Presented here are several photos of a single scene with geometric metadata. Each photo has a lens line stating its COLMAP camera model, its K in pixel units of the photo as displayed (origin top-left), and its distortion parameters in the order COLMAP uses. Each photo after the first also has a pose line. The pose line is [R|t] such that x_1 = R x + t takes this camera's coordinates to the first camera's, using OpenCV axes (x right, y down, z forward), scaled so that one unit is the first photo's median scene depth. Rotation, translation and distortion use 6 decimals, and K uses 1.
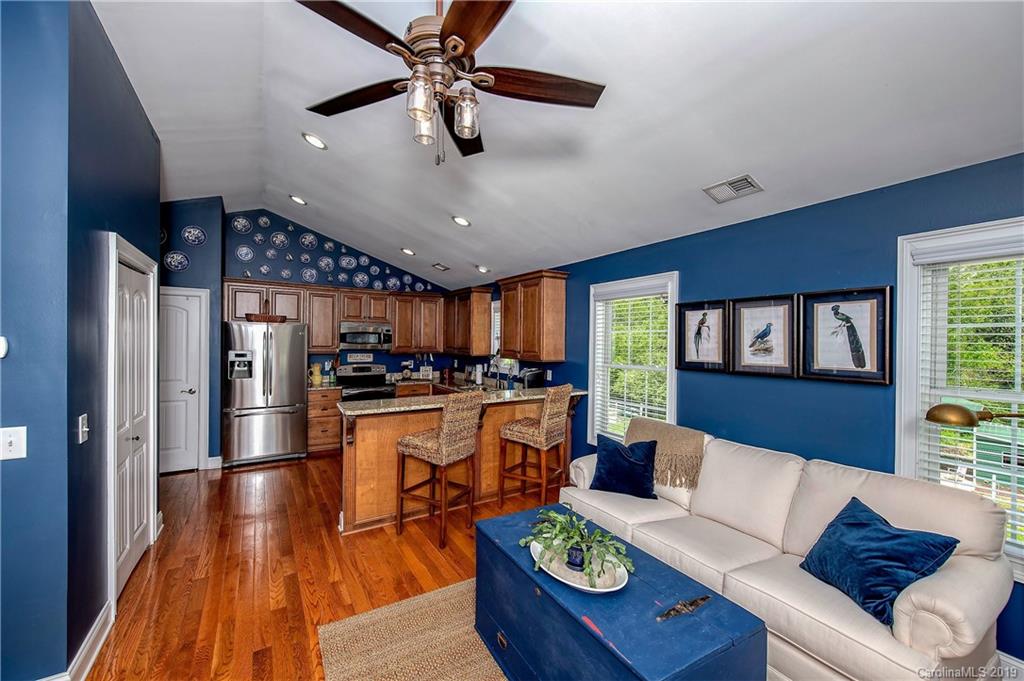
lens RADIAL K [[416.5, 0, 516.3], [0, 416.5, 343.2], [0, 0, 1]] dist [0.003797, -0.000364]
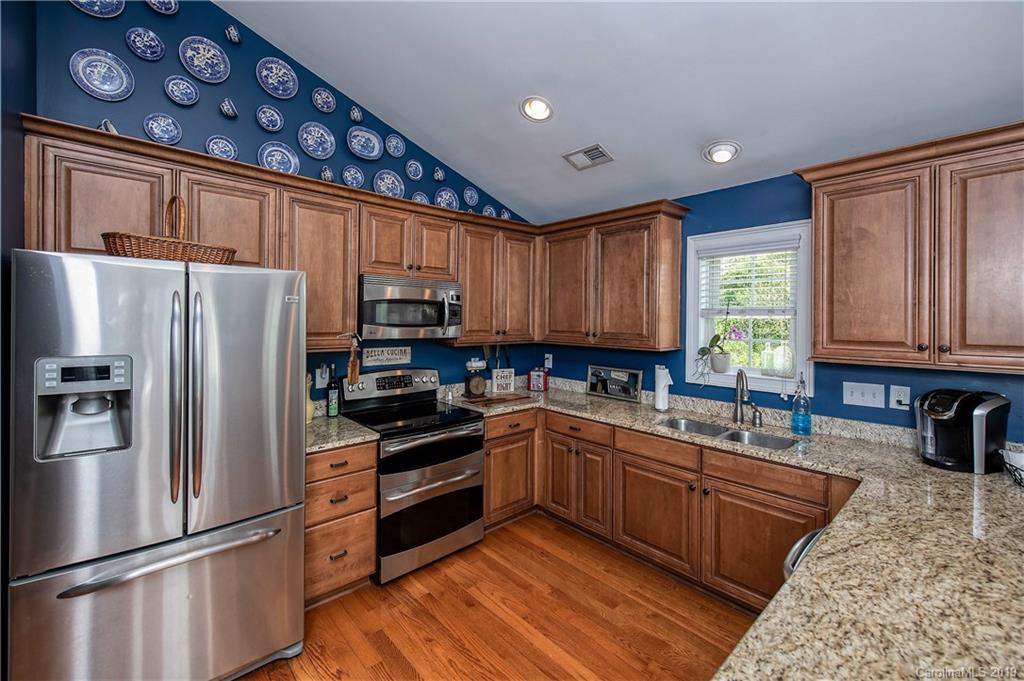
lens RADIAL K [[416.5, 0, 484.6], [0, 416.5, 321.0], [0, 0, 1]] dist [0.003797, -0.000364]
pose [[0.986997, -0.004134, 0.160685, -0.365614], [0.004221, 0.999991, -0.000197, -0.003813], [-0.160682, 0.000873, 0.987006, 0.563207]]
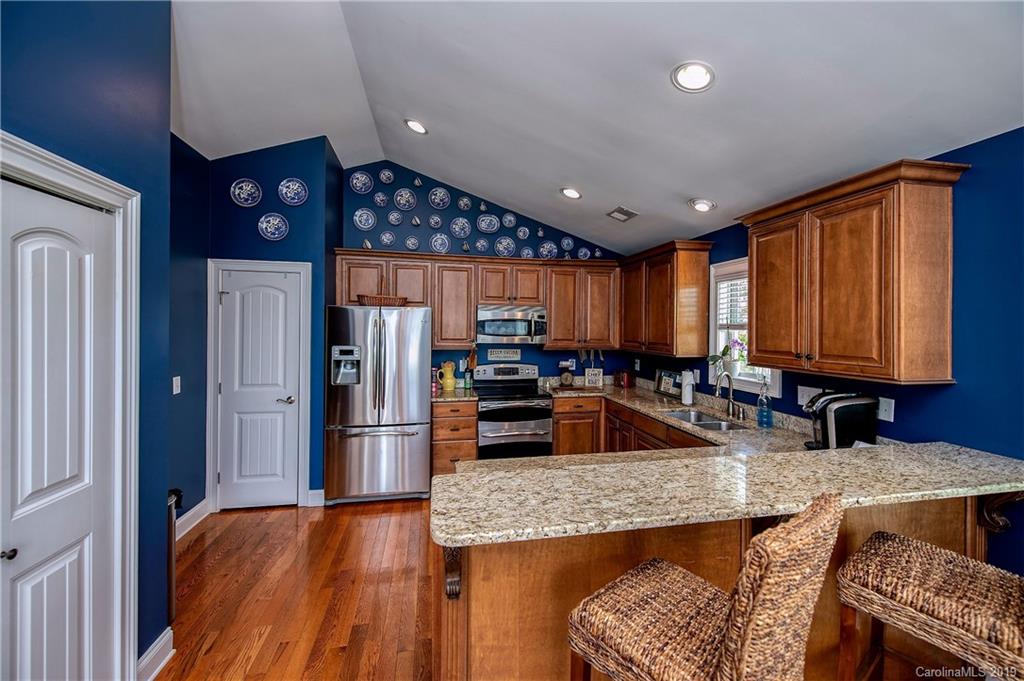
lens RADIAL K [[416.5, 0, 513.5], [0, 416.5, 330.5], [0, 0, 1]] dist [0.003797, -0.000364]
pose [[0.935467, -0.000838, -0.353413, -0.111070], [-0.000066, 0.999997, -0.002545, -0.005912], [0.353414, 0.002404, 0.935464, 0.351525]]
